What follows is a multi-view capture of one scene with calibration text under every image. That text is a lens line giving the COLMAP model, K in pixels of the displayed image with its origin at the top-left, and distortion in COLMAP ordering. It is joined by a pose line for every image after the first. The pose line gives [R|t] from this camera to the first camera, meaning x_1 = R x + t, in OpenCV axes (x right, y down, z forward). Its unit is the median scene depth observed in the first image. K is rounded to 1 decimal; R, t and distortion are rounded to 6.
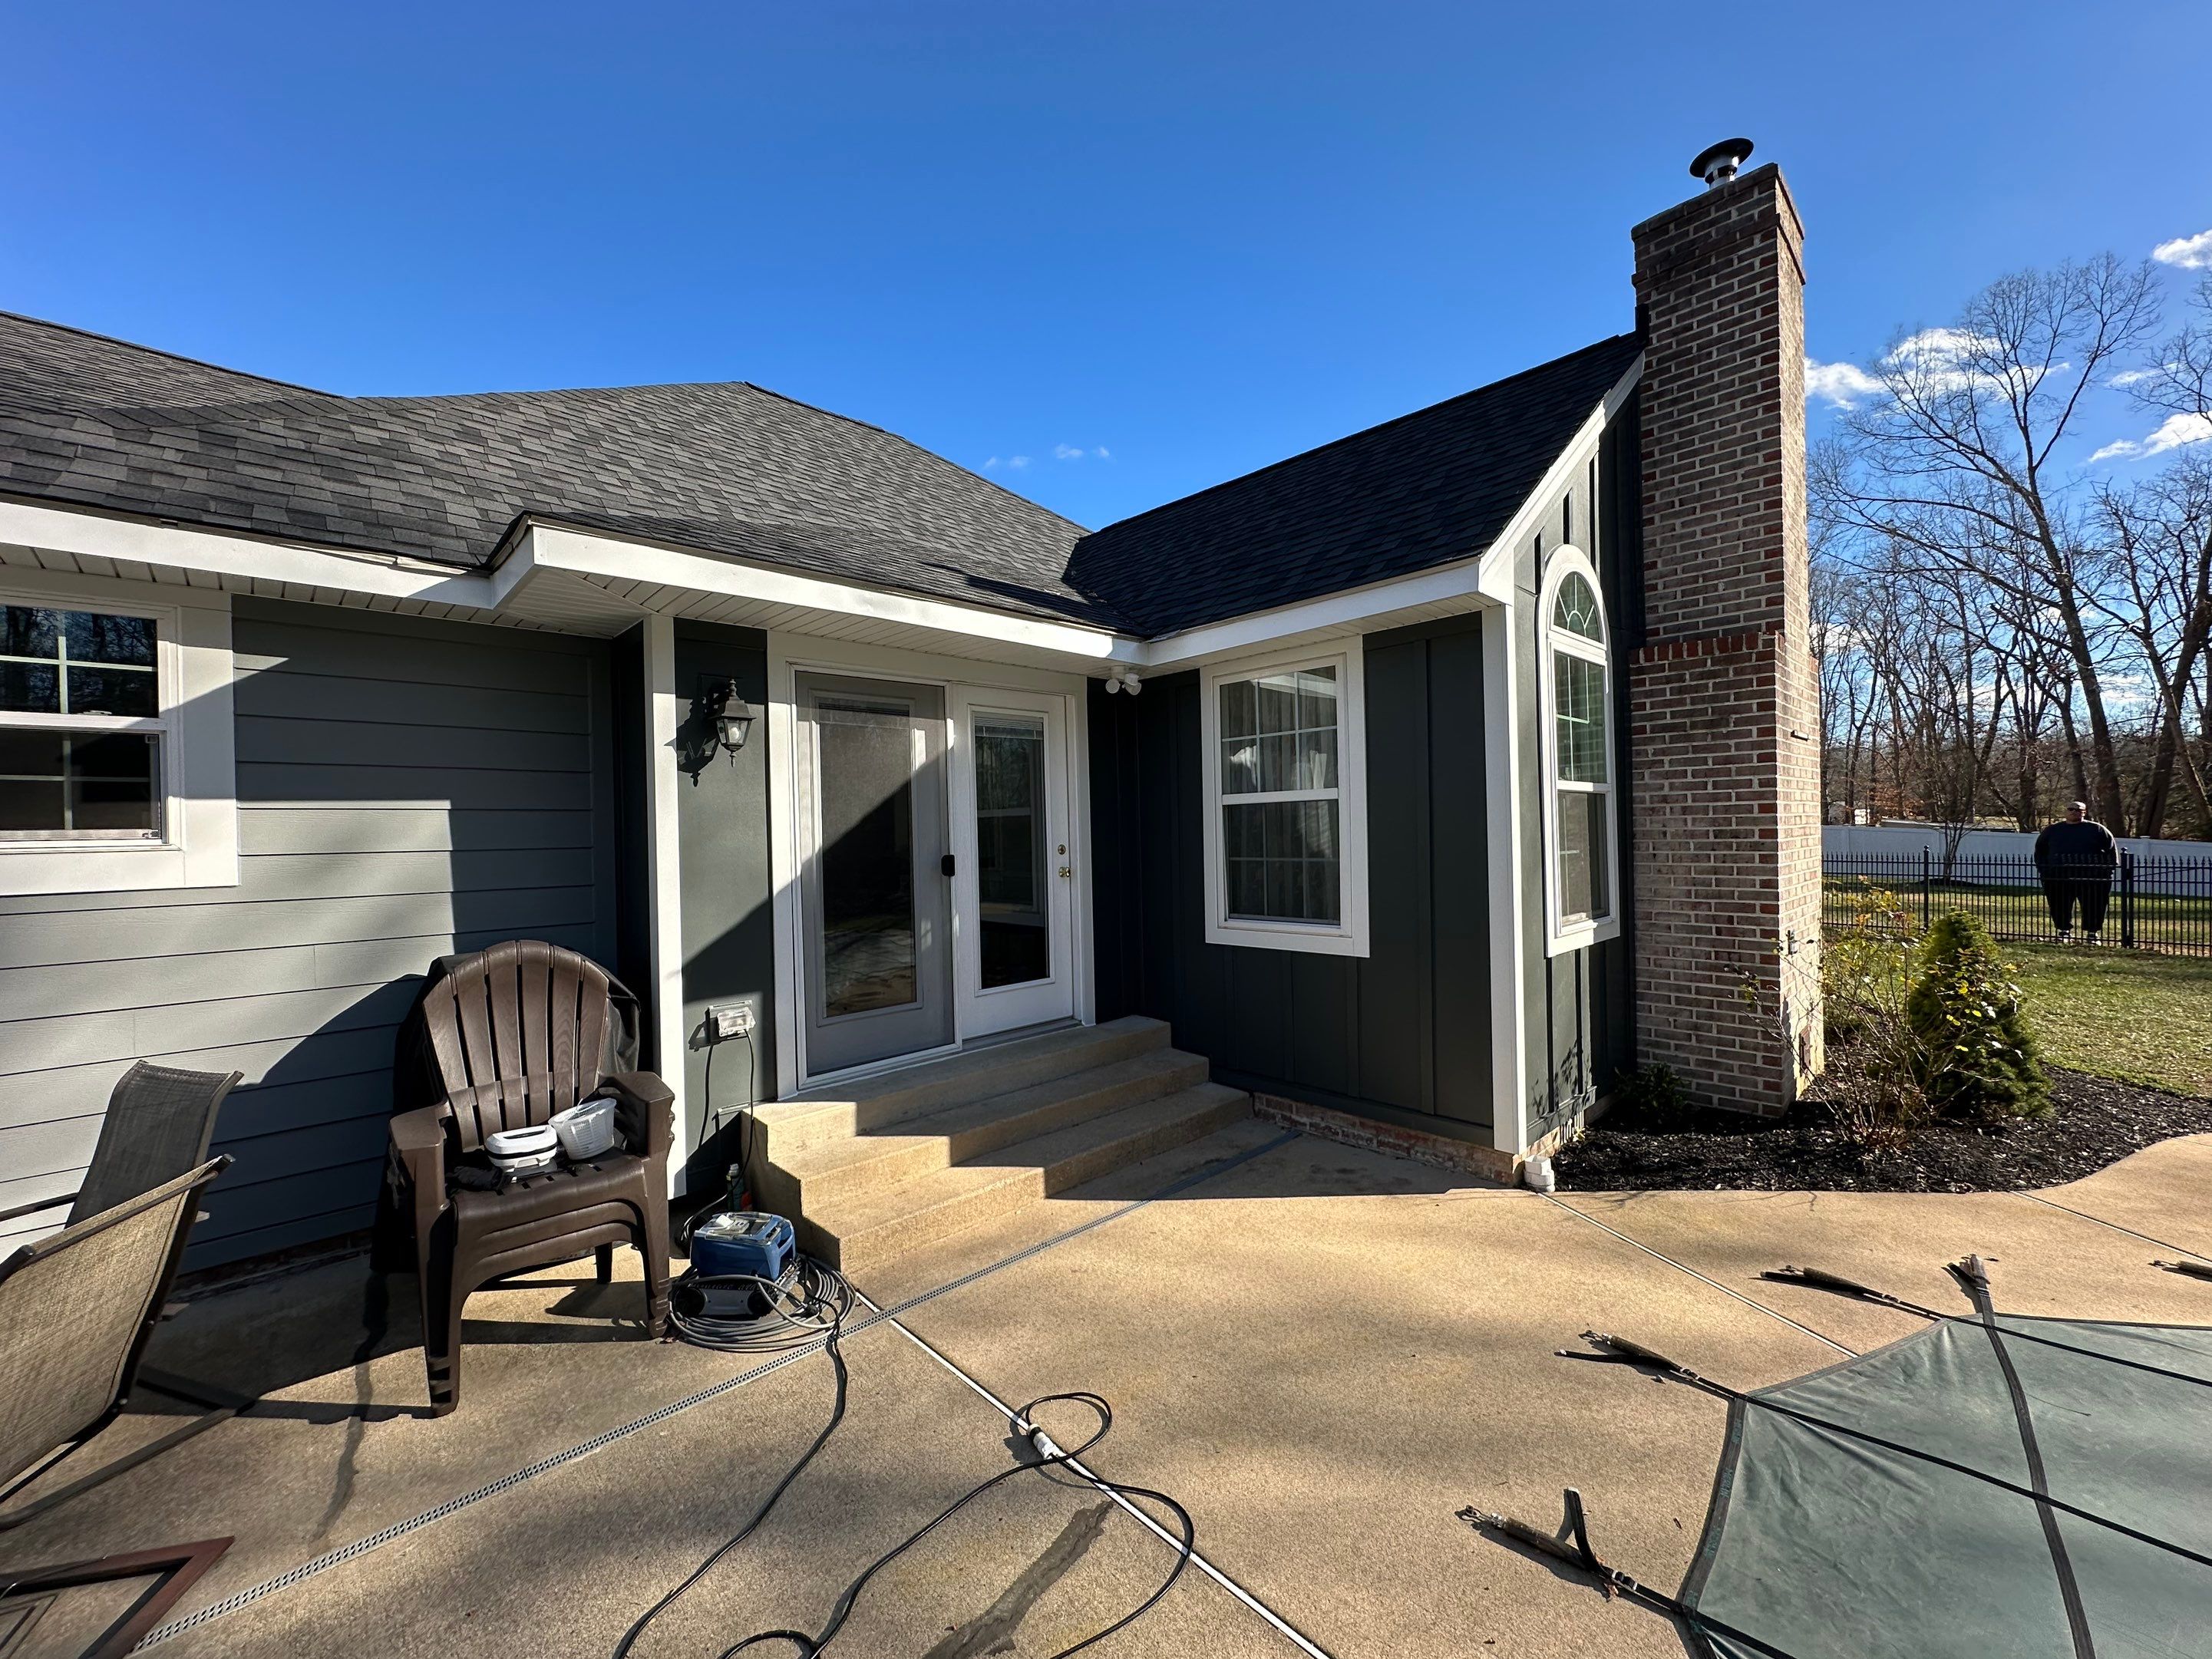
lens RADIAL K [[887.1, 0, 1121.4], [0, 887.1, 831.3], [0, 0, 1]] dist [-0.002339, 0.000023]
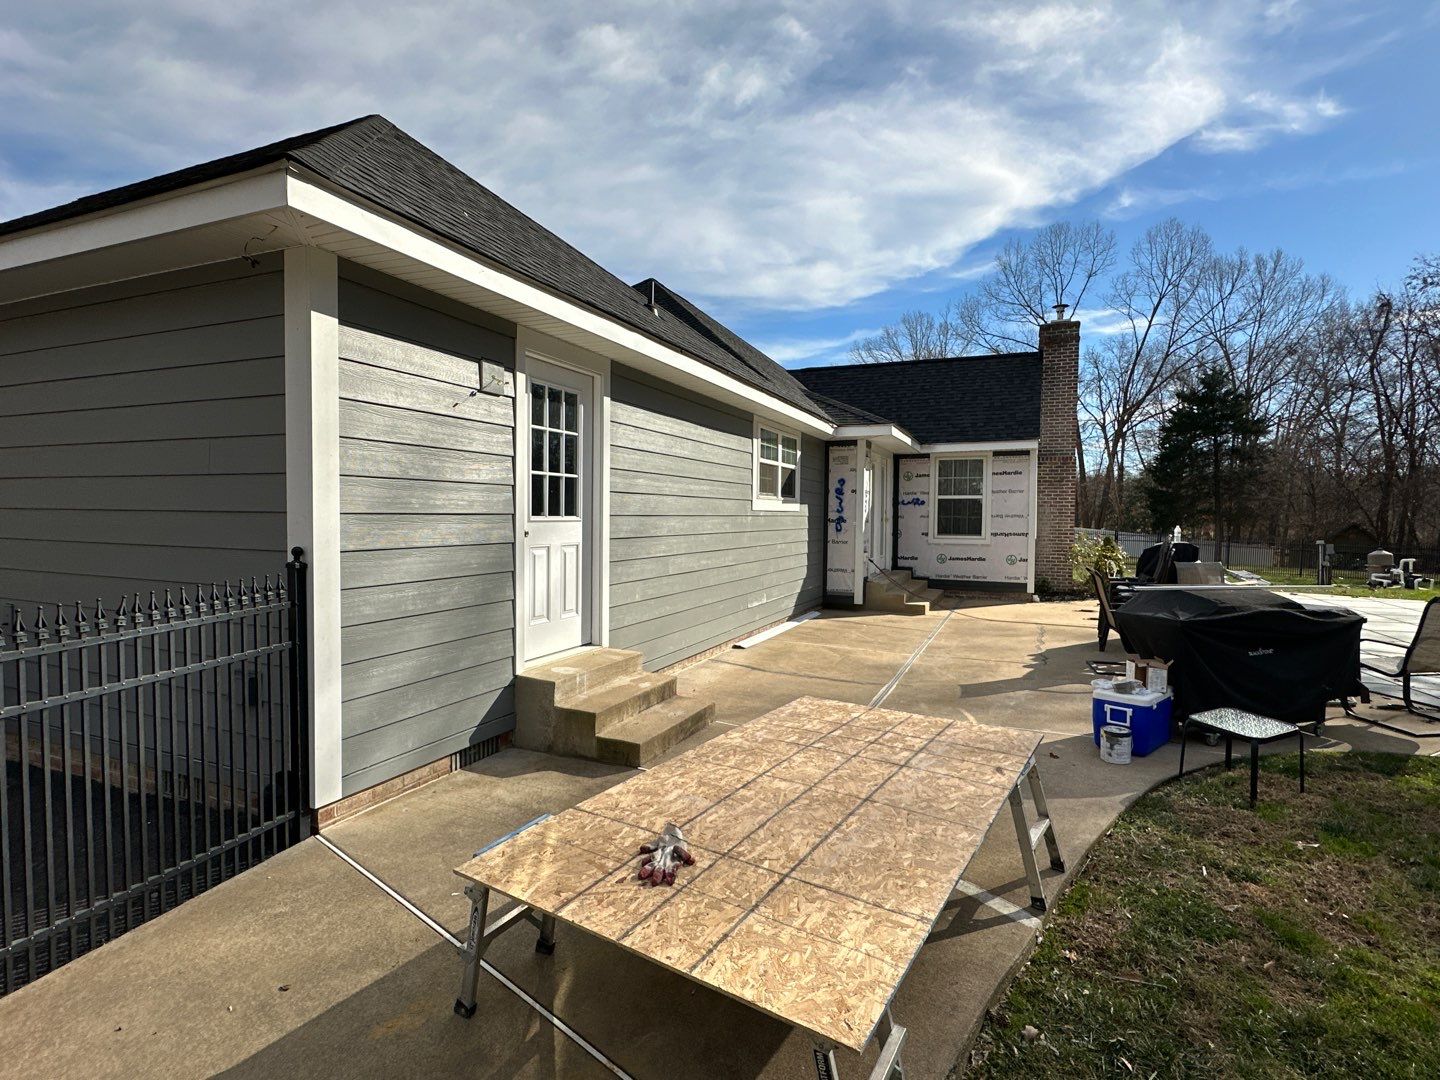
lens RADIAL K [[712.4, 0, 727.2], [0, 712.4, 534.3], [0, 0, 1]] dist [-0.001025, 0.001039]
pose [[0.923552, 0.026728, 0.382542, -0.171207], [-0.037441, 0.999087, 0.020586, 0.007704], [-0.381642, -0.033335, 0.923709, -0.116330]]
